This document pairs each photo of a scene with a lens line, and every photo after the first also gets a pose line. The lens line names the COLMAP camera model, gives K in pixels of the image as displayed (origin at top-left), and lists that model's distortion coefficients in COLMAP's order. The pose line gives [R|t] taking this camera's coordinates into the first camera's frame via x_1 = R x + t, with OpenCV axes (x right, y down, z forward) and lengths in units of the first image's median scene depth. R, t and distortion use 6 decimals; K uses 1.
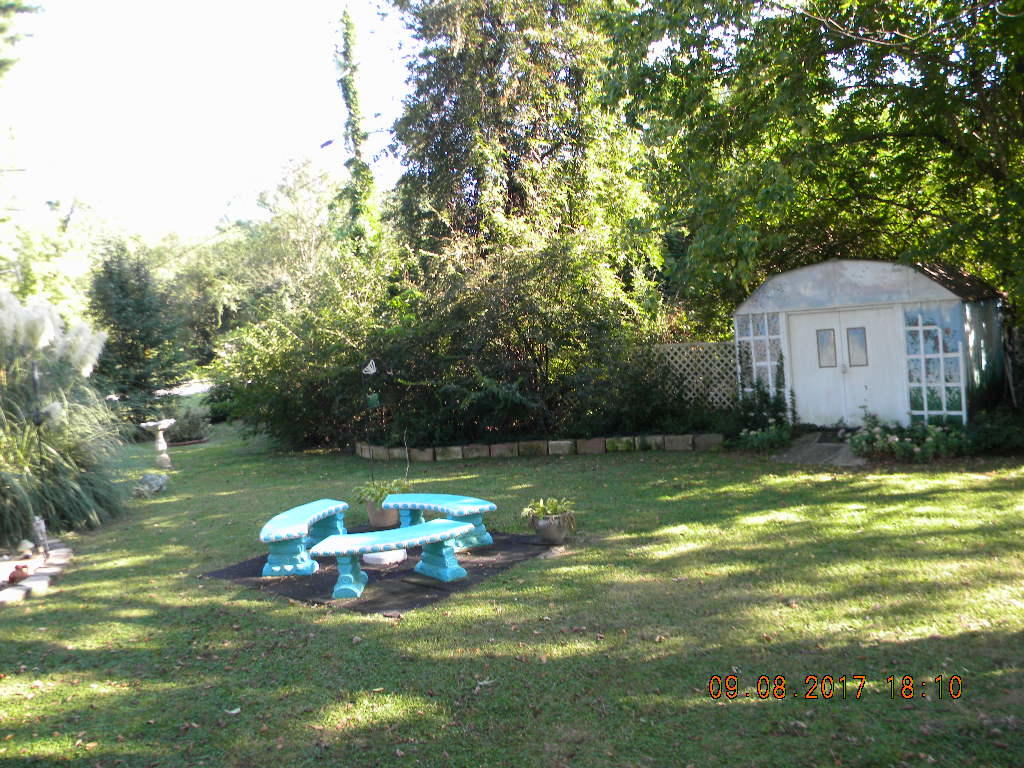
lens RADIAL K [[872.0, 0, 512.0], [0, 872.0, 384.0], [0, 0, 1]] dist [-0.159544, 0.163635]
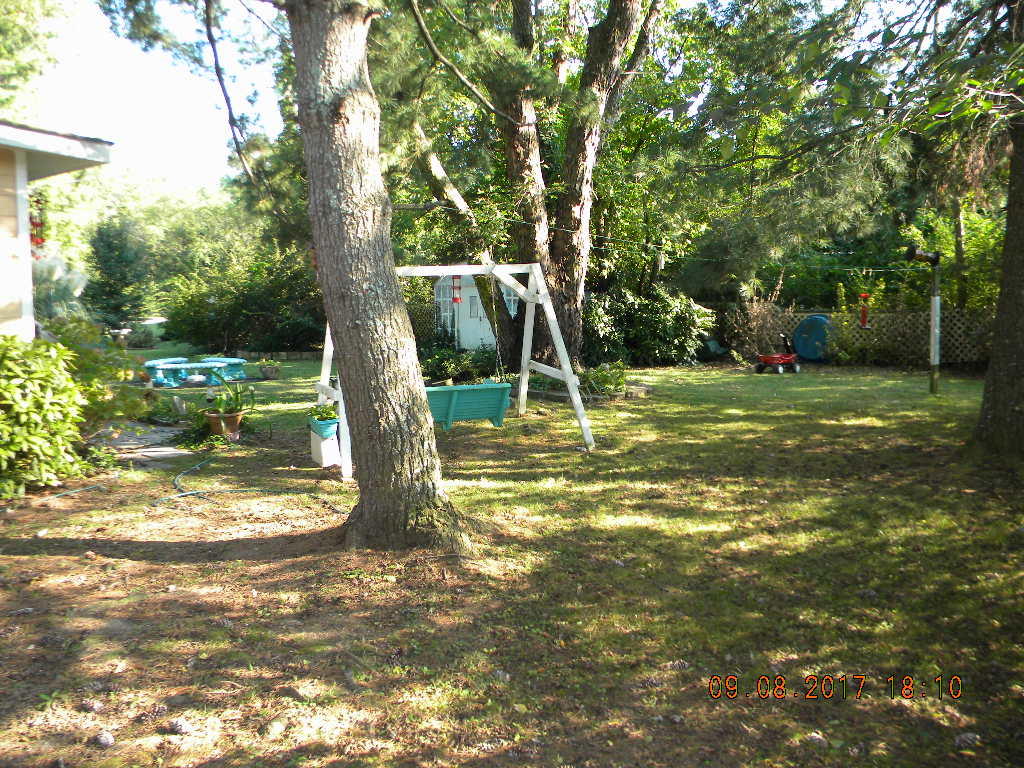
lens RADIAL K [[872.0, 0, 512.0], [0, 872.0, 384.0], [0, 0, 1]] dist [-0.159544, 0.163635]
pose [[0.997638, 0.068494, -0.005205, 0.139580], [-0.068265, 0.997024, 0.035827, 0.014650], [0.007644, -0.035387, 0.999344, -0.252624]]
